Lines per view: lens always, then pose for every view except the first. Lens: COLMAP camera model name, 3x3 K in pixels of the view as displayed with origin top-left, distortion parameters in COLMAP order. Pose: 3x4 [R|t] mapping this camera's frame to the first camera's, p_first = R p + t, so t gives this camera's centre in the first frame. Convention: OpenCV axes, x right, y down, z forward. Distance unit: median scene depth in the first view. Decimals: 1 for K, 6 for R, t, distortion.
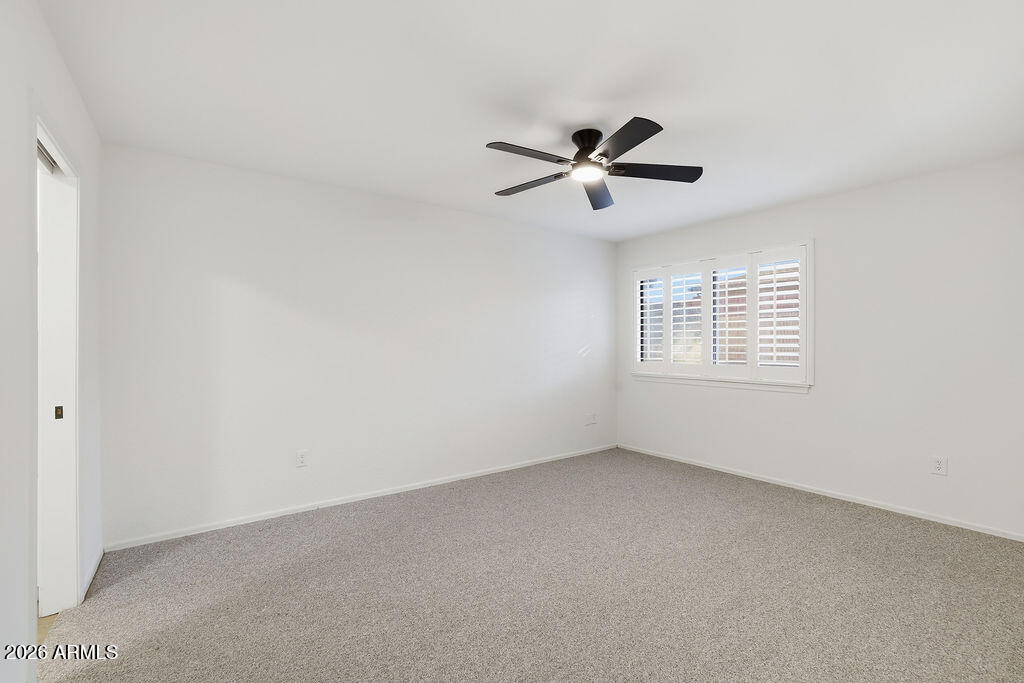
lens RADIAL K [[433.8, 0, 518.6], [0, 433.8, 341.0], [0, 0, 1]] dist [0.001773, 0.000322]
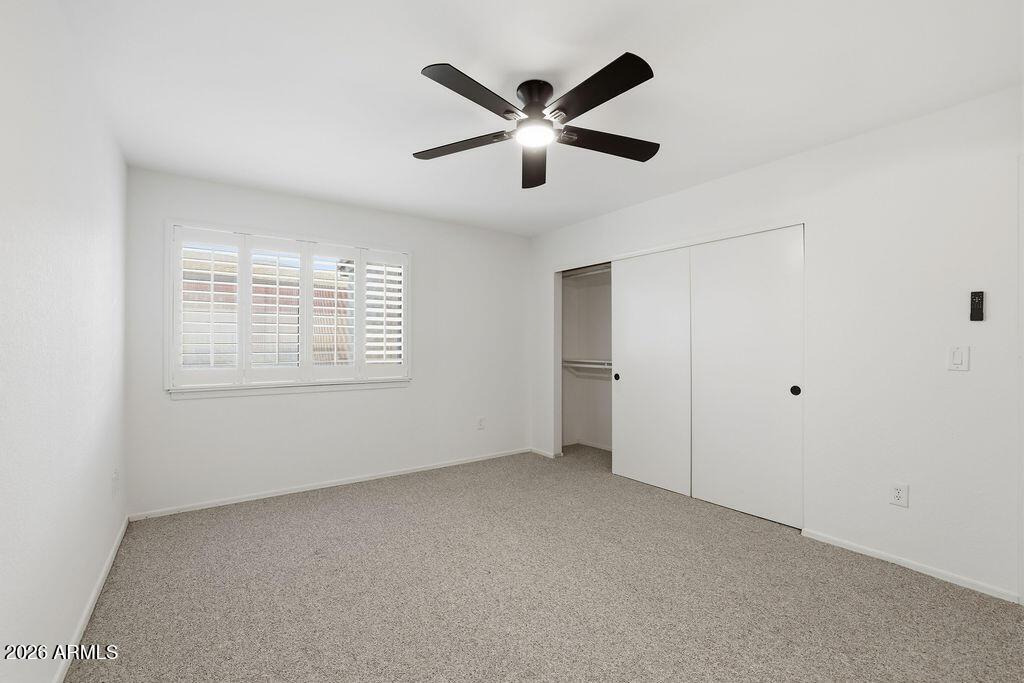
lens RADIAL K [[433.8, 0, 518.6], [0, 433.8, 341.0], [0, 0, 1]] dist [0.001773, 0.000322]
pose [[0.037965, 0.005898, 0.999262, -0.442487], [-0.006416, 0.999963, -0.005658, 0.007283], [-0.999258, -0.006196, 0.038002, 0.660572]]
